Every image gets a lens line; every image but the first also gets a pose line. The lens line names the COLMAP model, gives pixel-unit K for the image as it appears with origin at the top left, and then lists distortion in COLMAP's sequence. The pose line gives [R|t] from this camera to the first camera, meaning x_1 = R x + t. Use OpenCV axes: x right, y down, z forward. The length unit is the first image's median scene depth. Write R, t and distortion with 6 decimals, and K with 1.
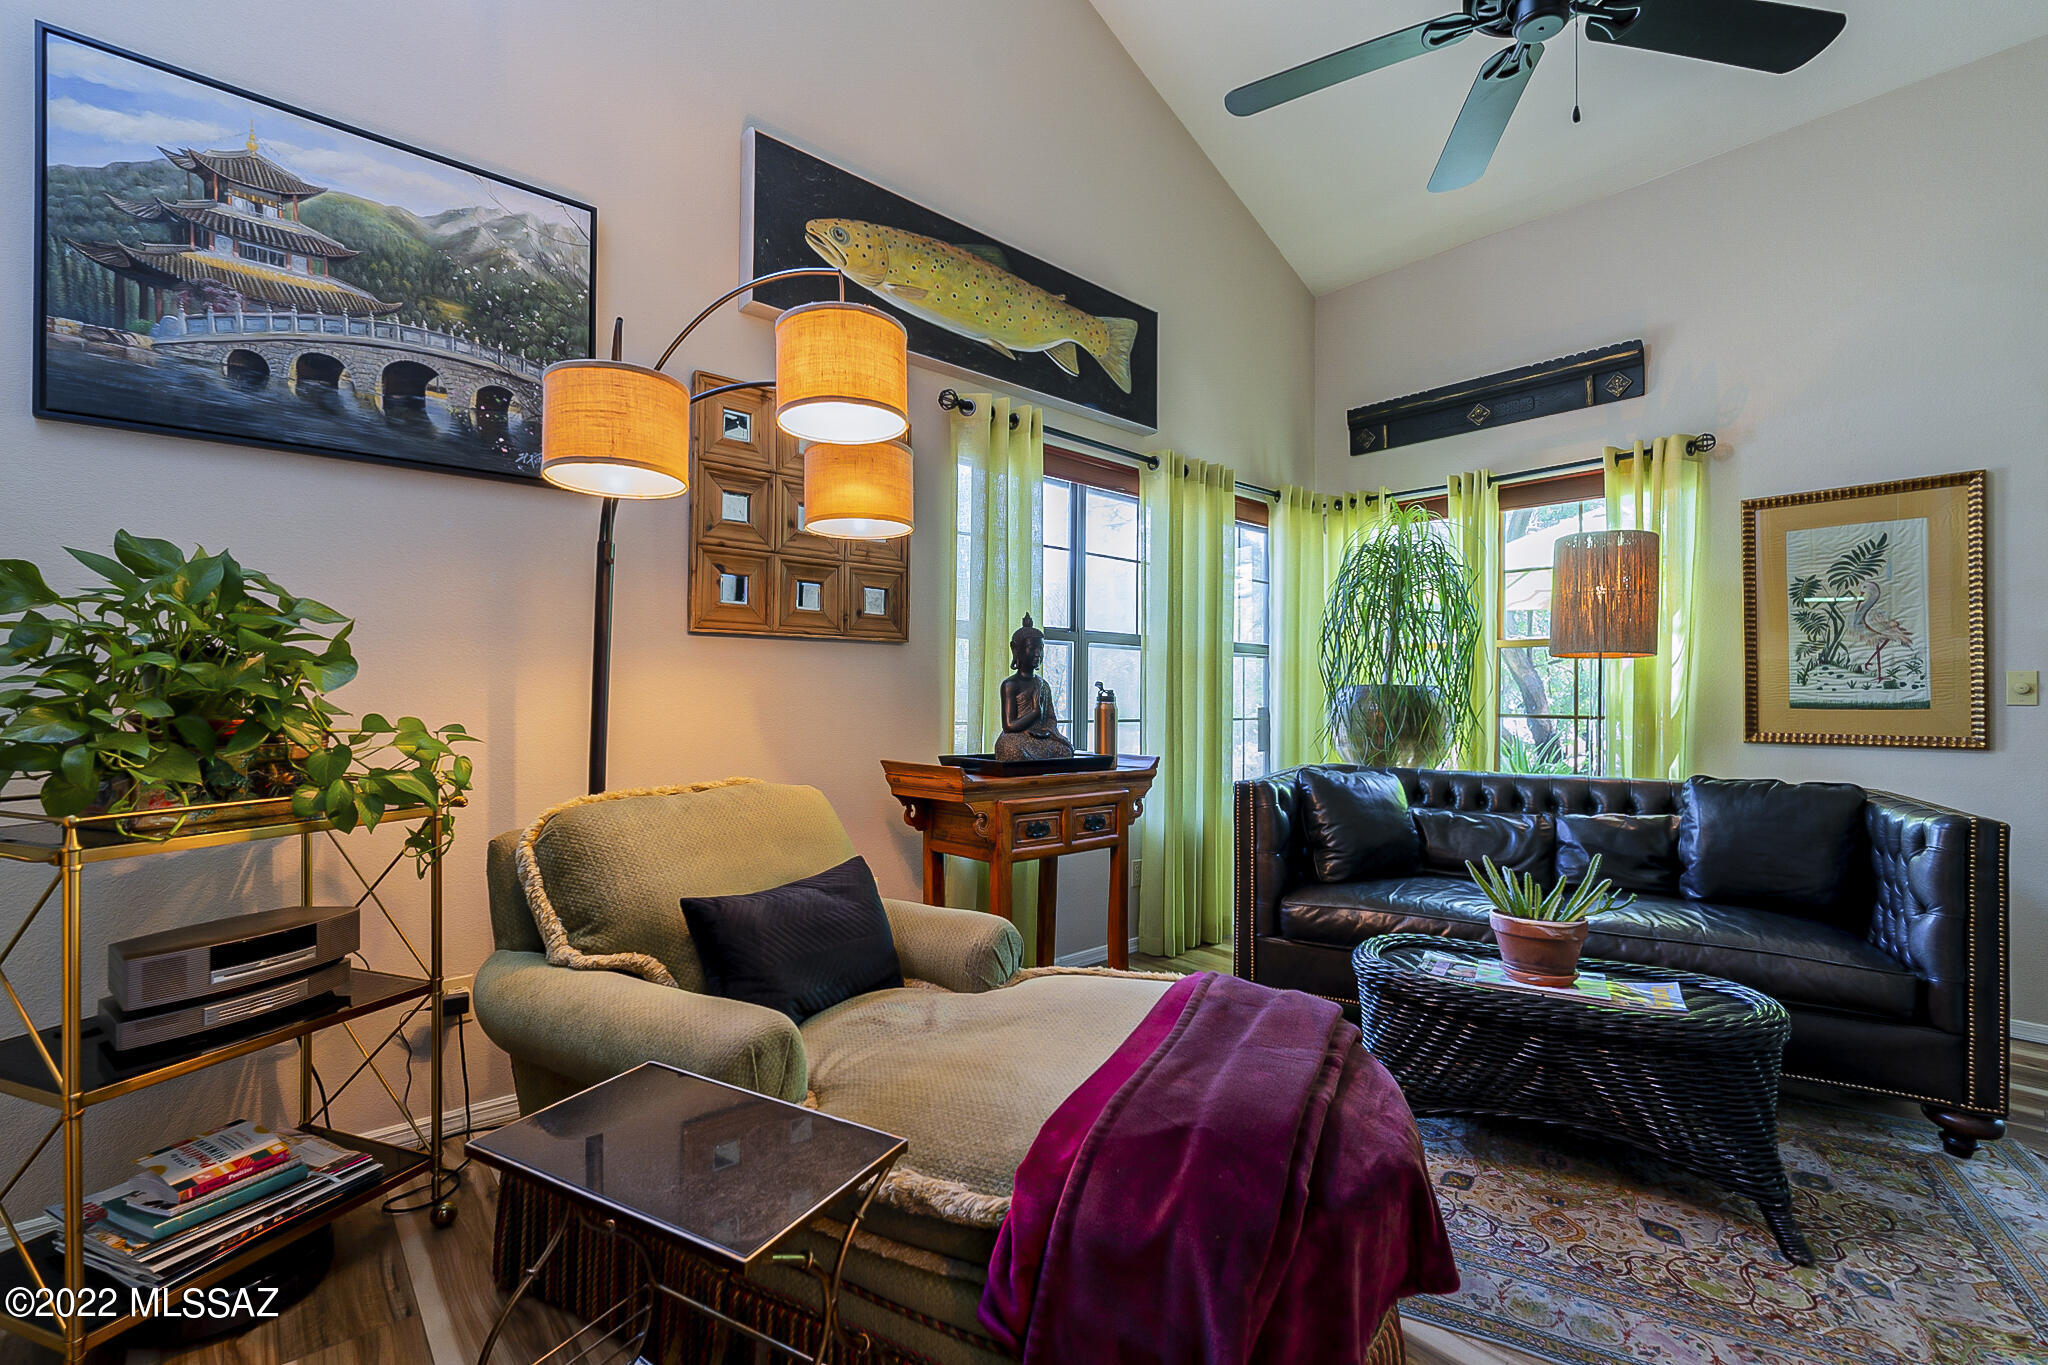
lens RADIAL K [[904.9, 0, 1024.0], [0, 904.9, 682.5], [0, 0, 1]] dist [-0.004061, -0.000236]
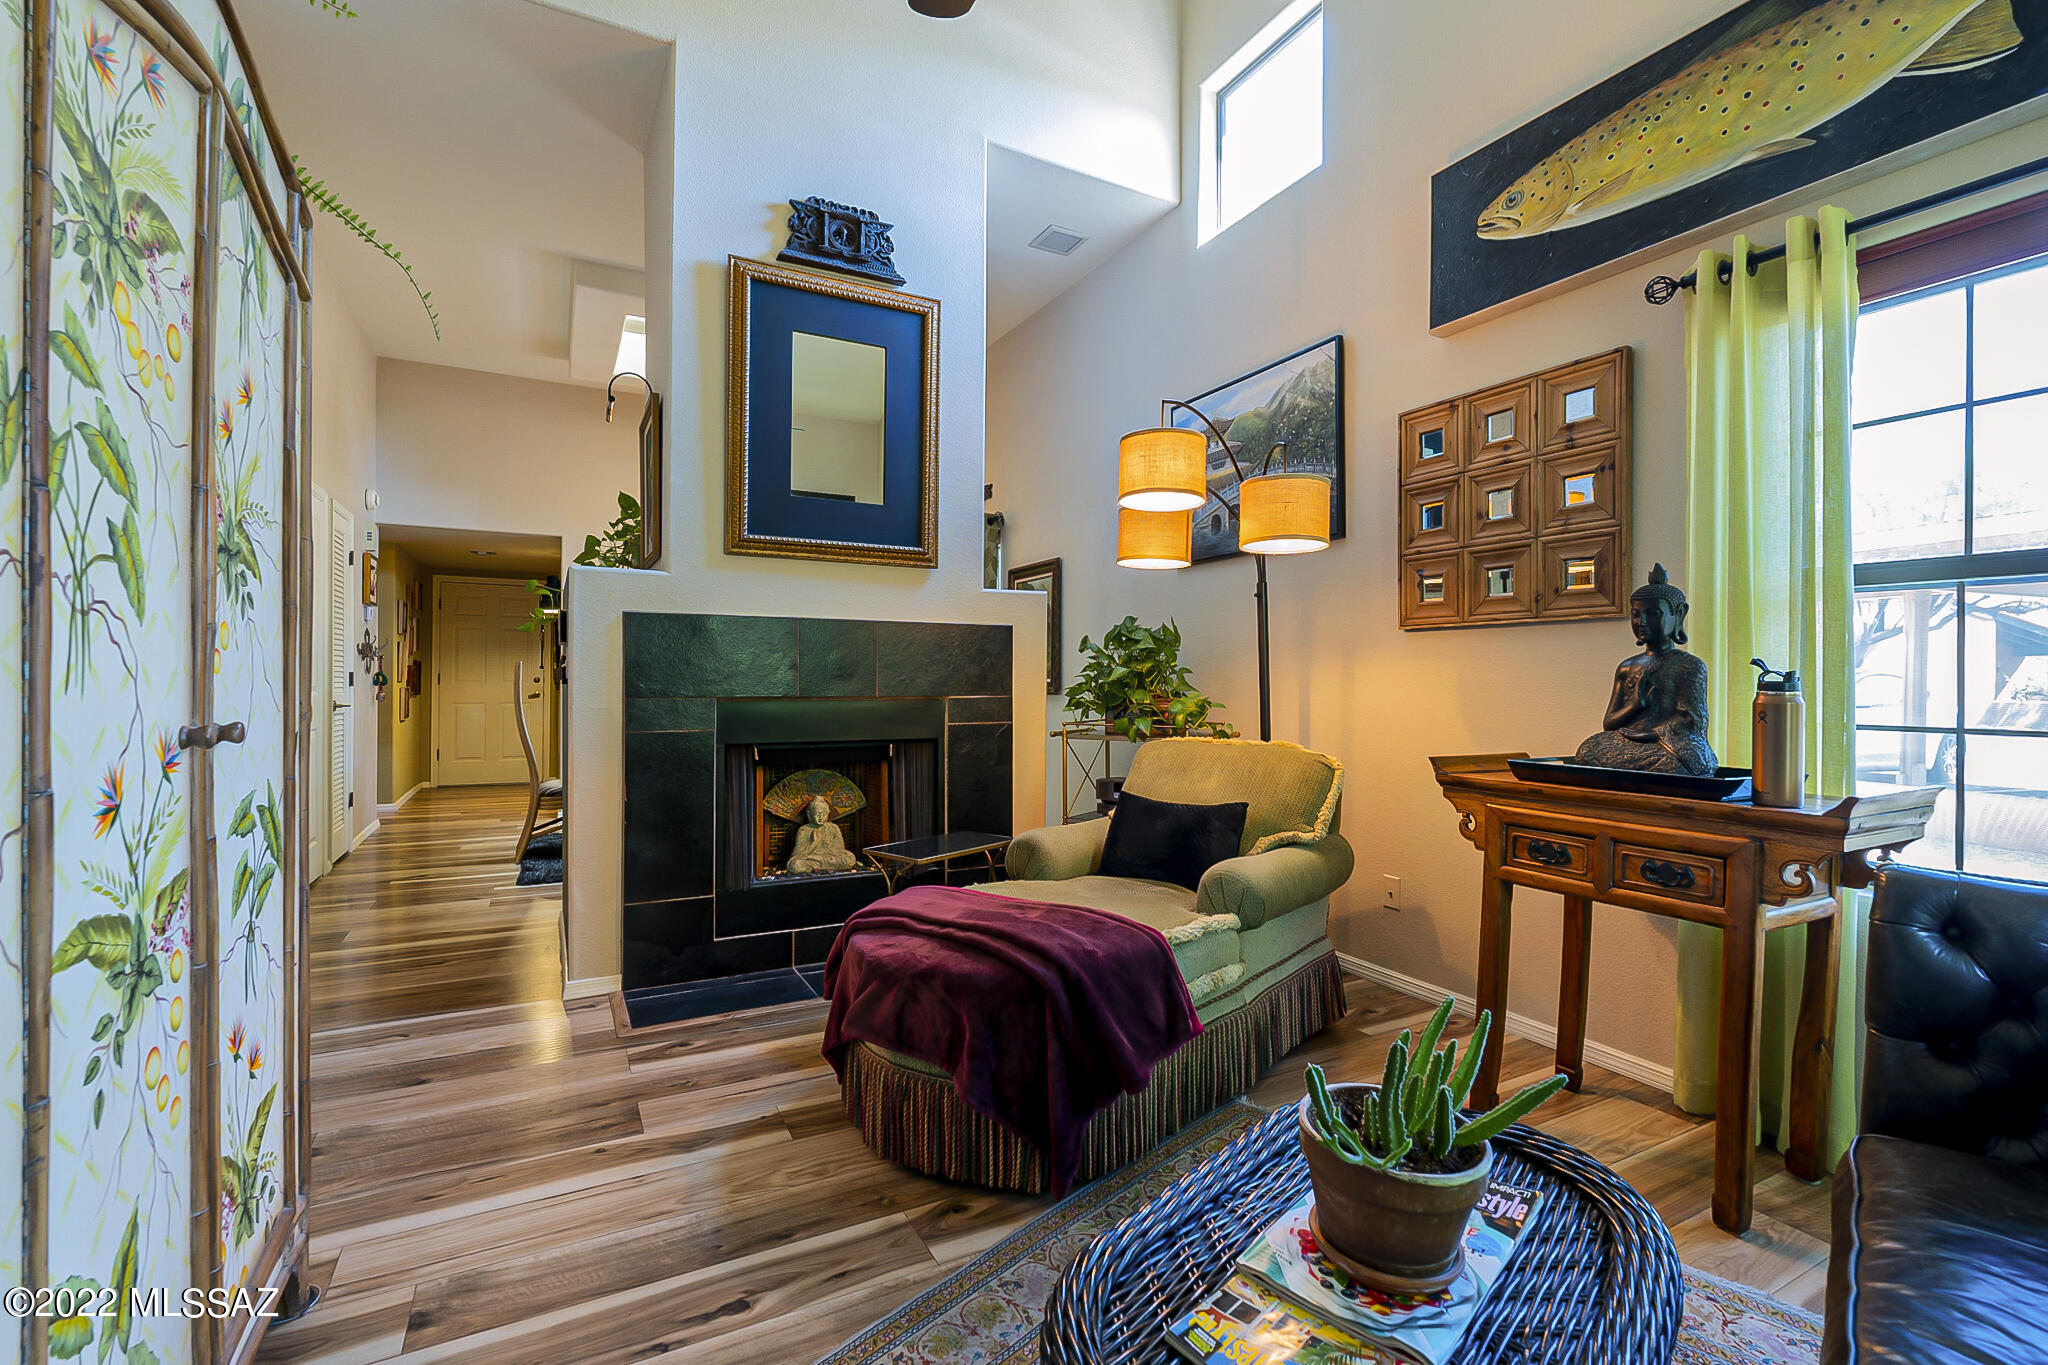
lens RADIAL K [[904.9, 0, 1024.0], [0, 904.9, 682.5], [0, 0, 1]] dist [-0.004061, -0.000236]
pose [[-0.243555, -0.010678, -0.969828, 0.845062], [-0.001414, 0.999942, -0.010654, 0.025275], [0.969886, -0.001224, -0.243556, 0.733546]]
